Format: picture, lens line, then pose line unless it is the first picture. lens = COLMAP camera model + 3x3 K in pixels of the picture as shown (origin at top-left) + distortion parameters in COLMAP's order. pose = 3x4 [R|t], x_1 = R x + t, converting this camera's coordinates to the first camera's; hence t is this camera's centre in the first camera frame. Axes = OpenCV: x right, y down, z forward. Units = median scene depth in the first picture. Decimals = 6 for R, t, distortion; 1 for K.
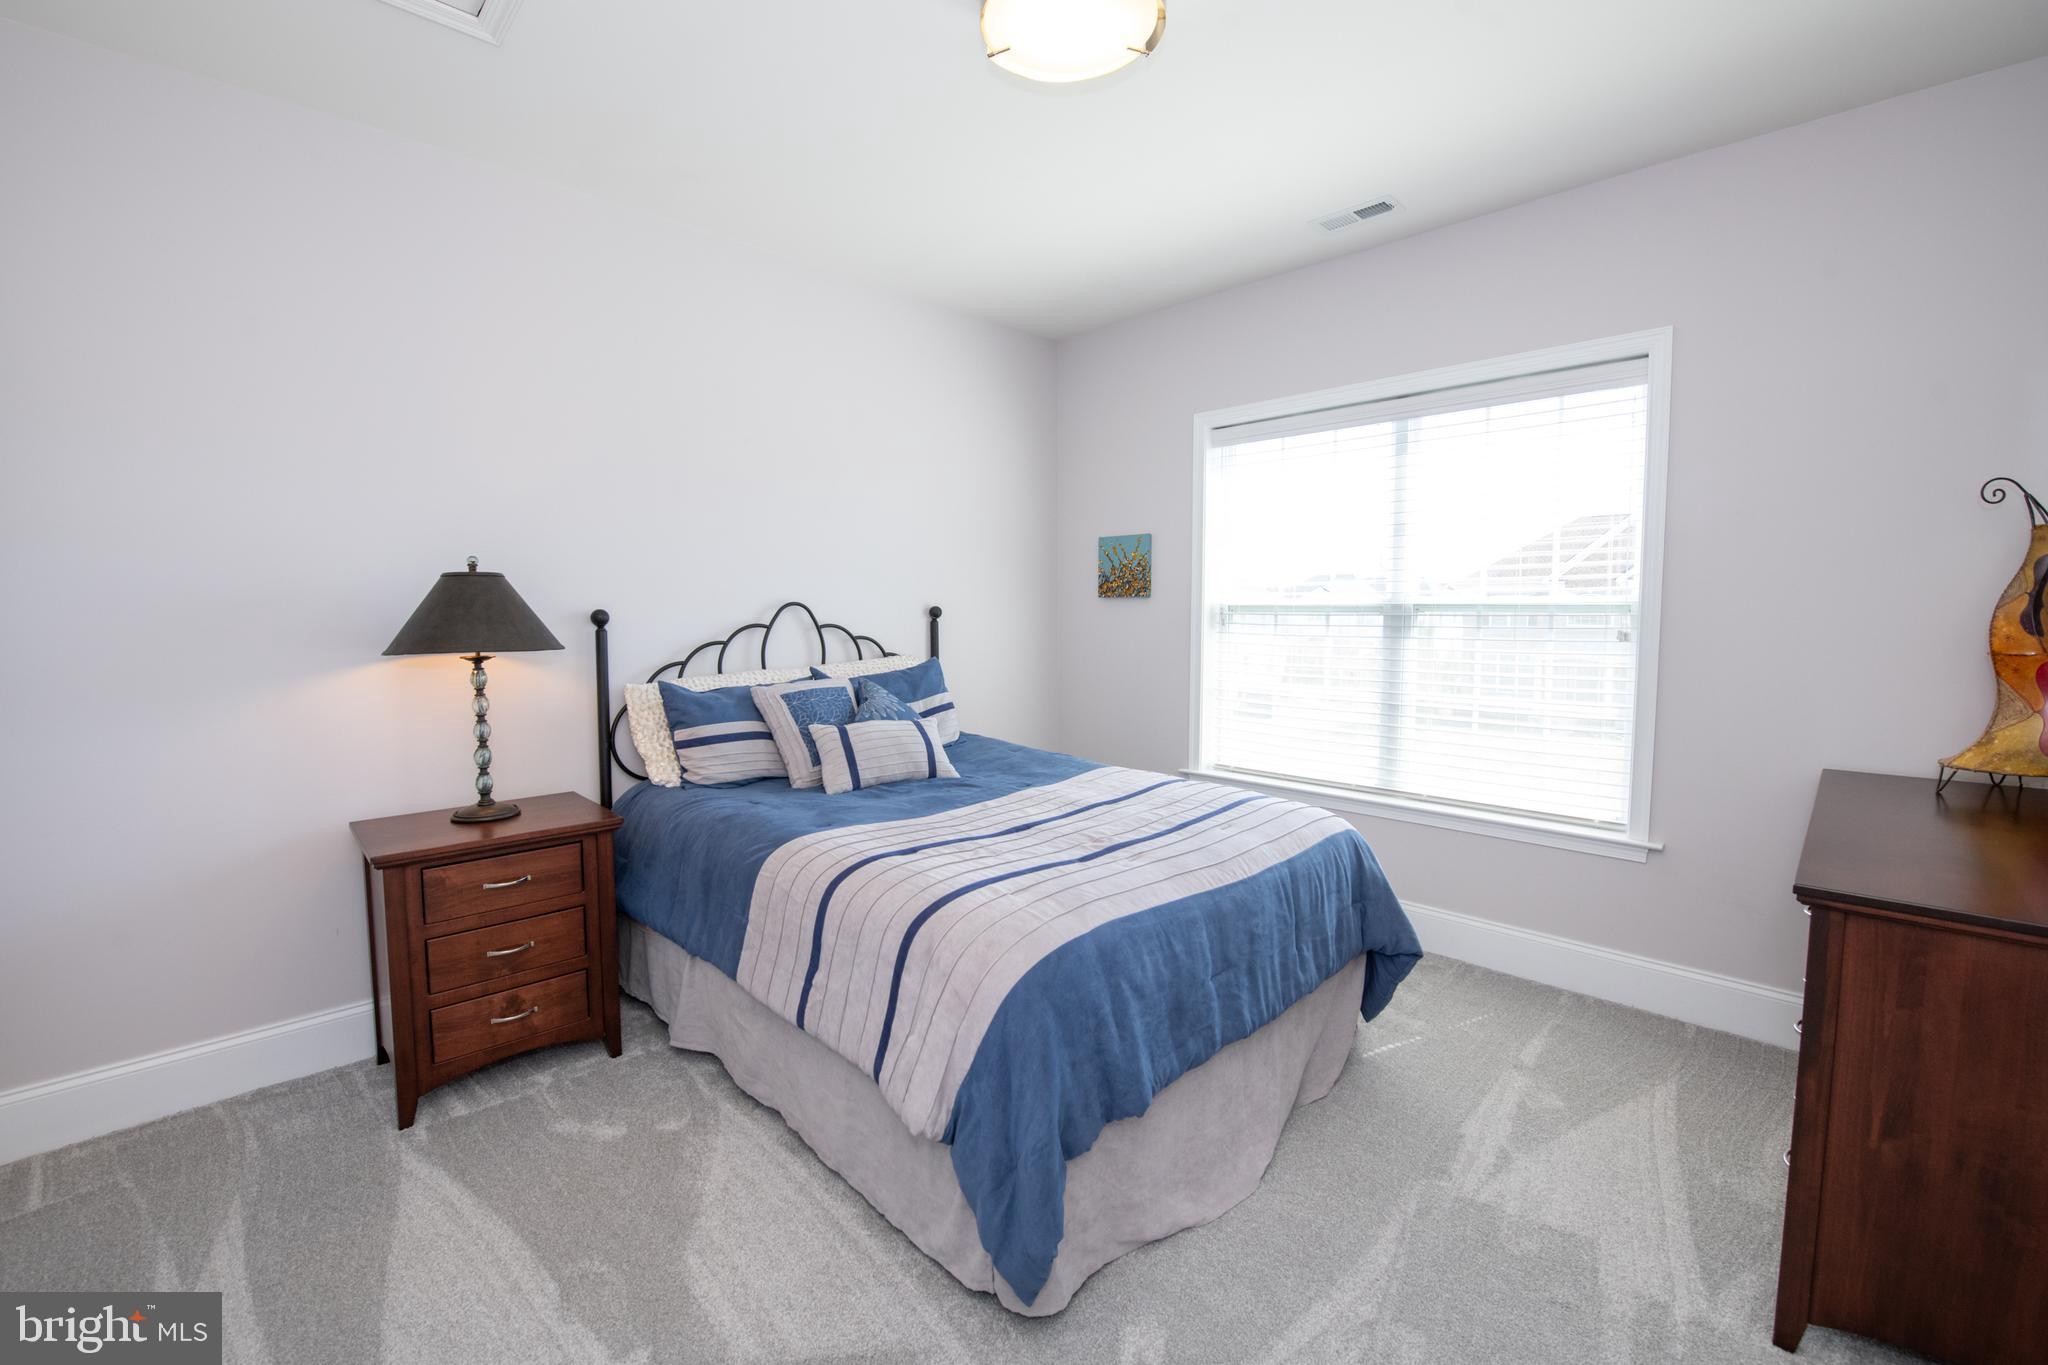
lens RADIAL K [[865.9, 0, 1030.3], [0, 865.9, 667.8], [0, 0, 1]] dist [-0.016801, 0.000127]
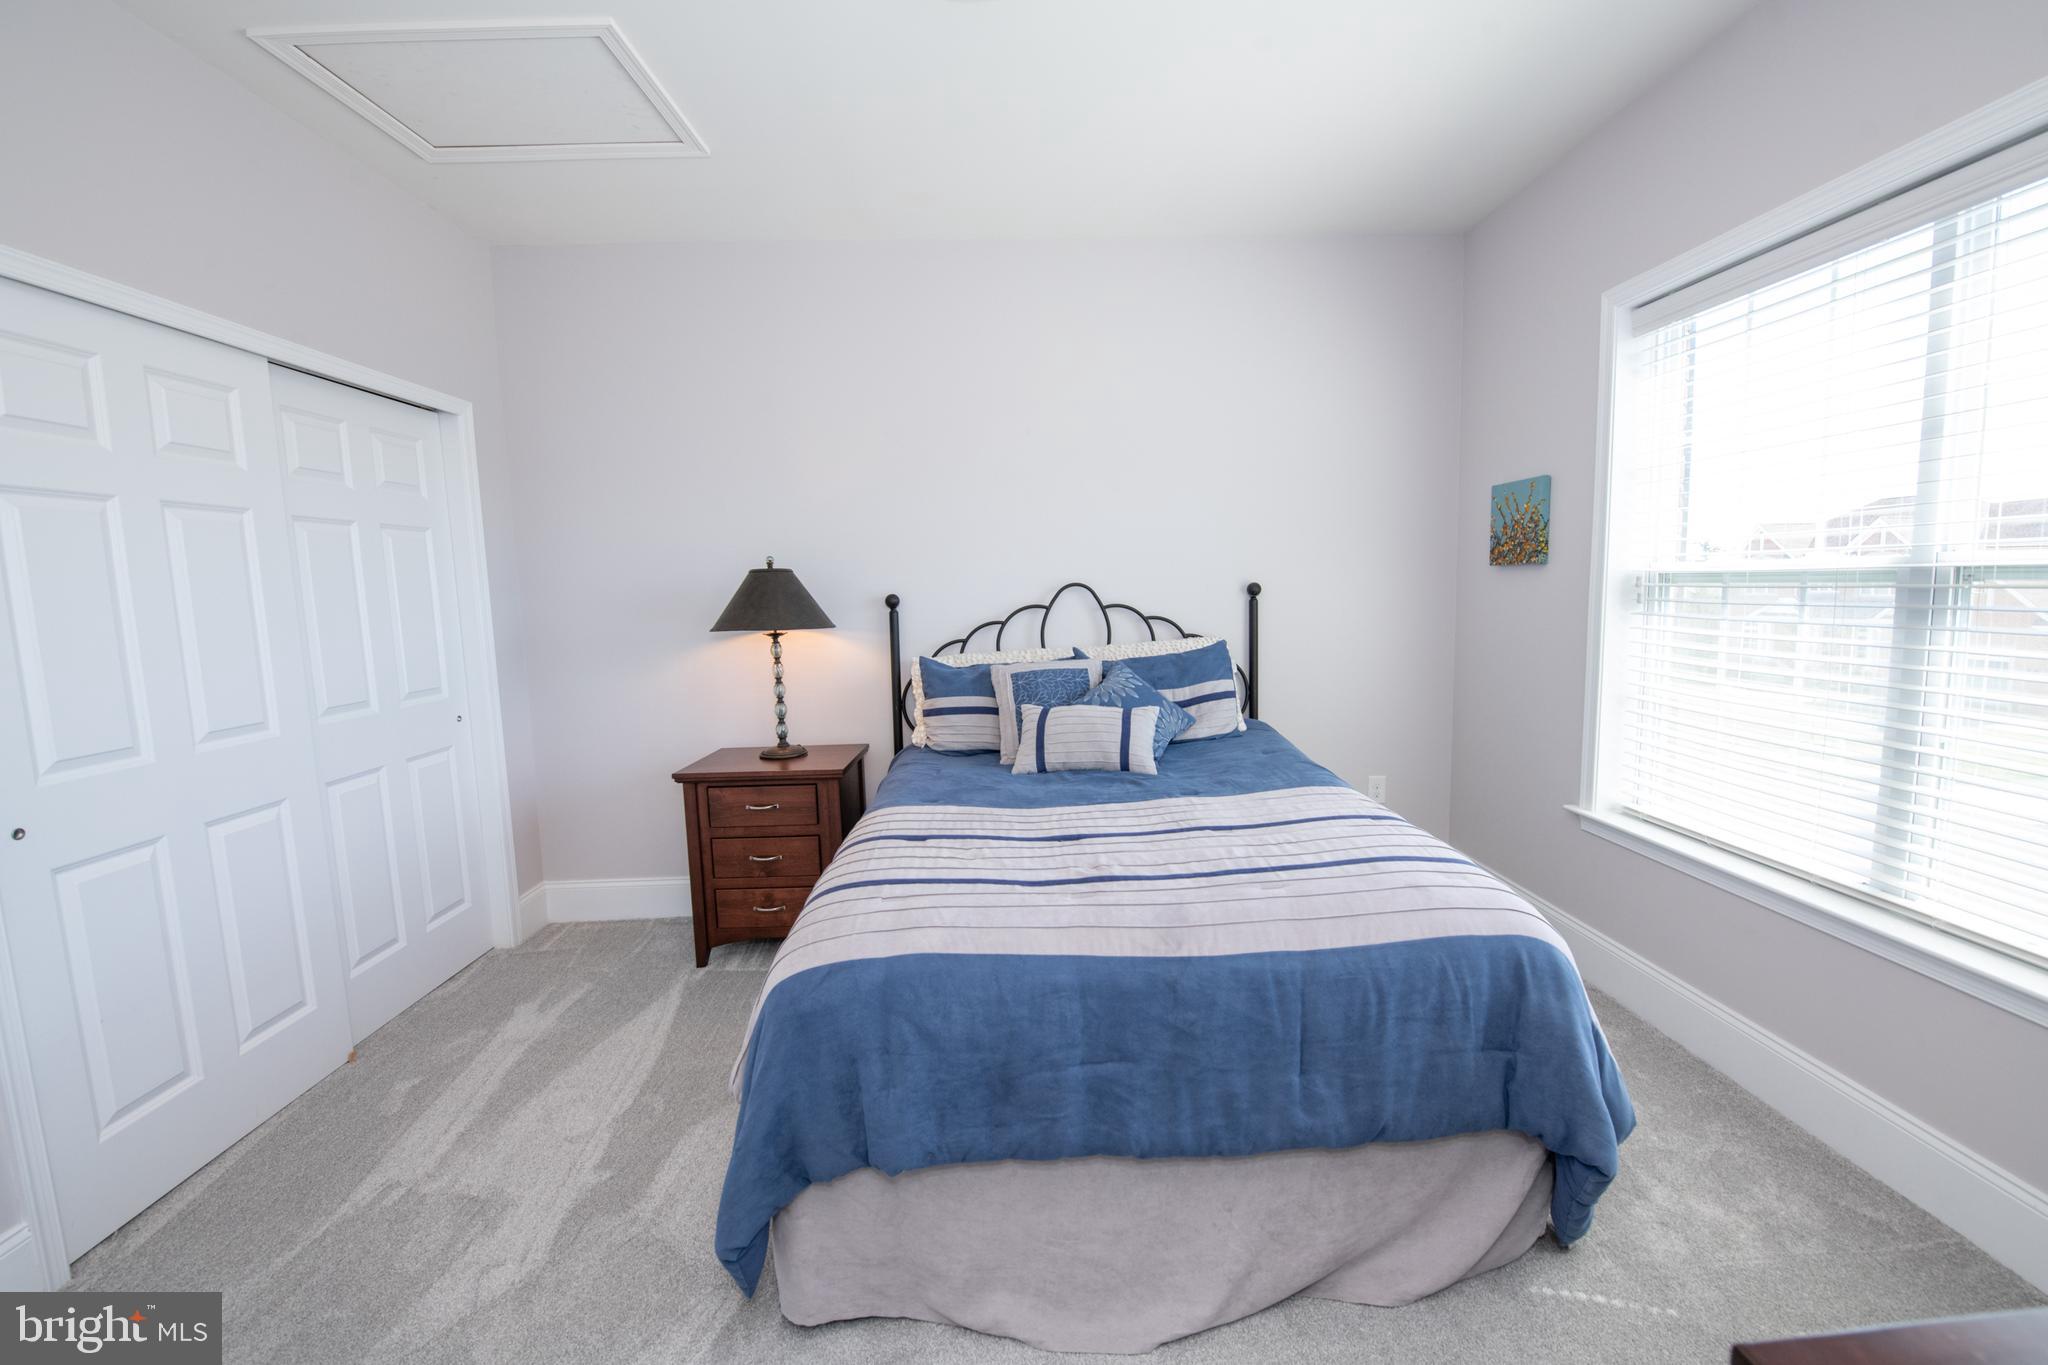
lens RADIAL K [[854.7, 0, 1024.0], [0, 854.7, 682.5], [0, 0, 1]] dist [-0.000298, 0.000036]
pose [[0.733387, 0.061200, -0.677051, 0.435265], [-0.024165, 0.997657, 0.064004, -0.025674], [0.679382, -0.030579, 0.733148, 0.252578]]
